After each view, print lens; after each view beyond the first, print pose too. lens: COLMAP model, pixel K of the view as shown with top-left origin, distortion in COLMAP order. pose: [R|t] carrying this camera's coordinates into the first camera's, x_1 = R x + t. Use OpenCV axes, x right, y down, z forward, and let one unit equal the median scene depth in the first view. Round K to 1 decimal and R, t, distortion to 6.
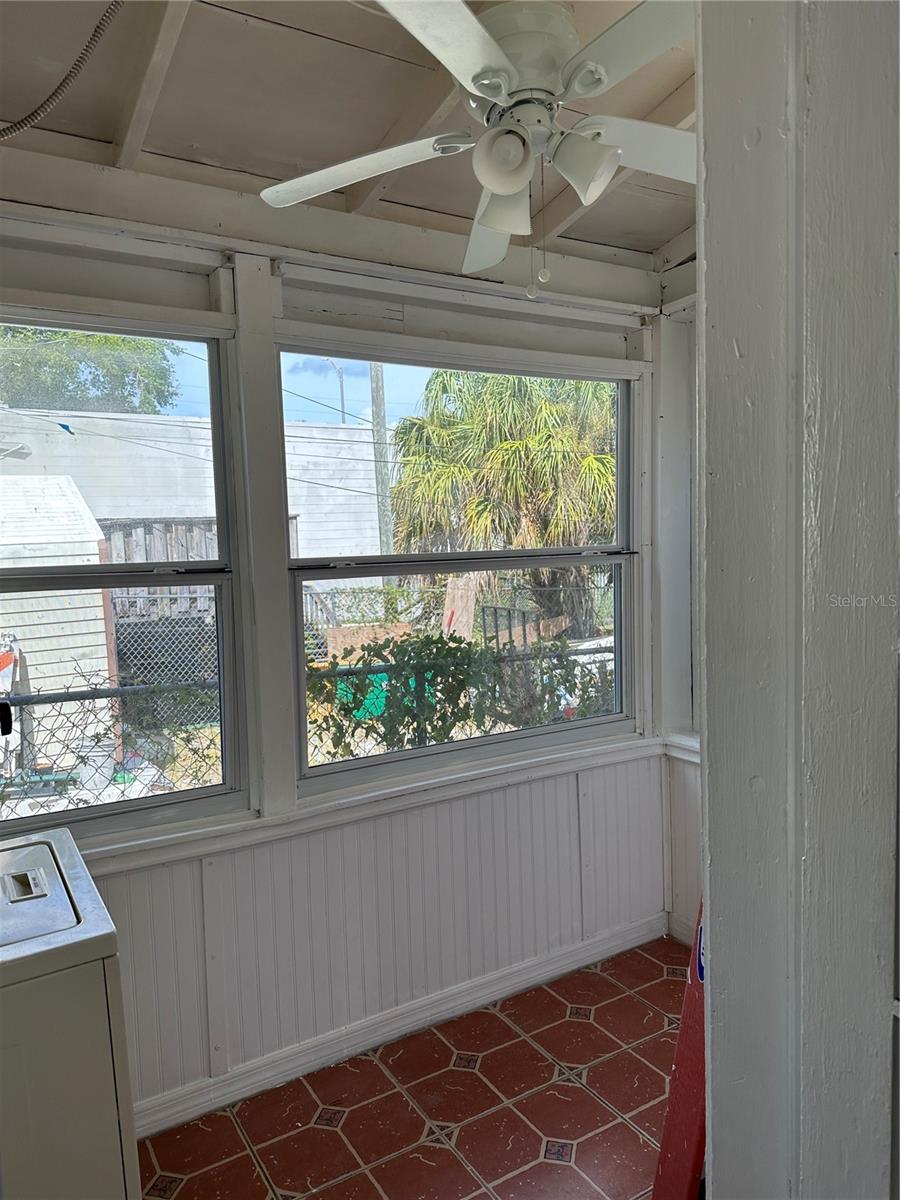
lens RADIAL K [[841.4, 0, 458.2], [0, 841.4, 599.6], [0, 0, 1]] dist [0.055646, -0.044377]
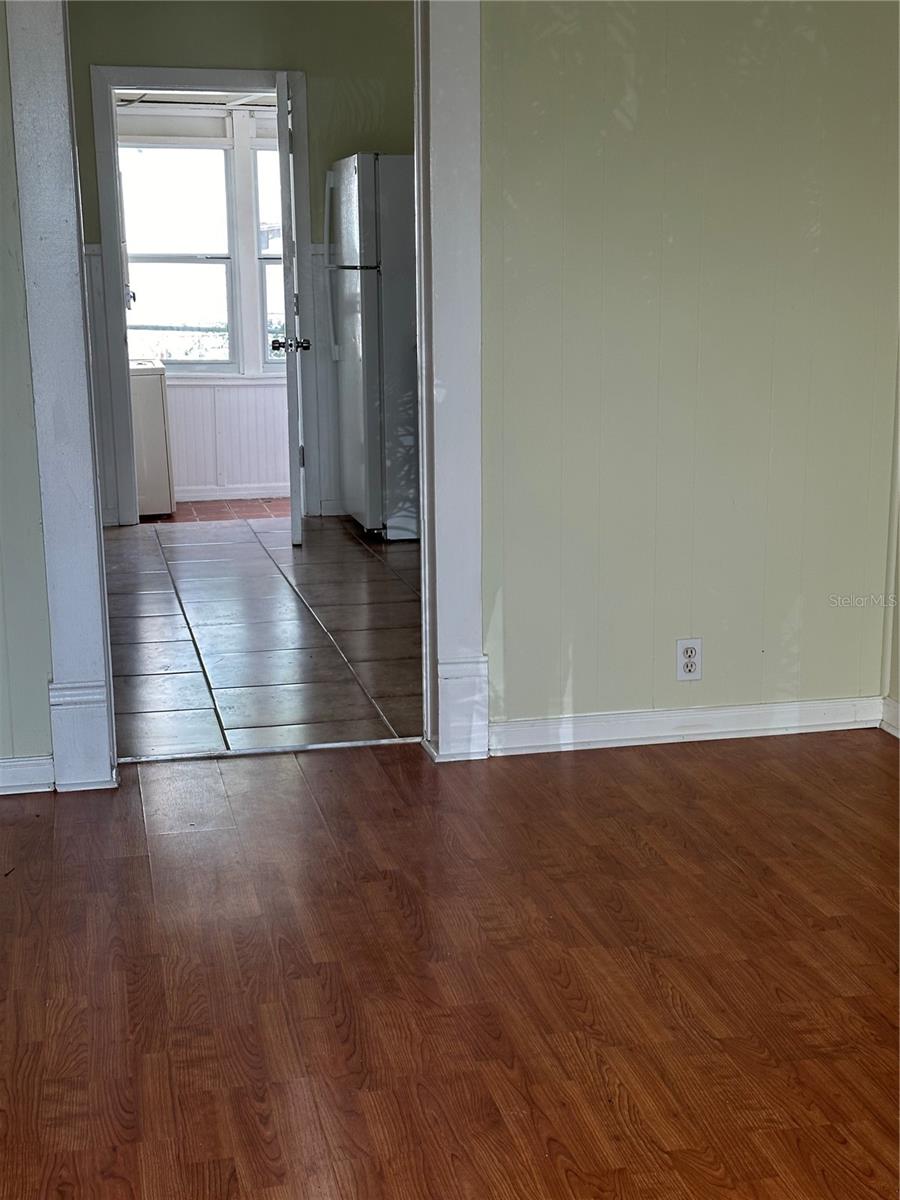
lens RADIAL K [[1661.4, 0, 434.7], [0, 1661.4, 623.5], [0, 0, 1]] dist [0.172879, 0.000000]
pose [[0.943413, 0.095359, -0.317614, 1.687806], [-0.049716, 0.987610, 0.148843, 0.225343], [0.327873, -0.124630, 0.936465, -2.998177]]
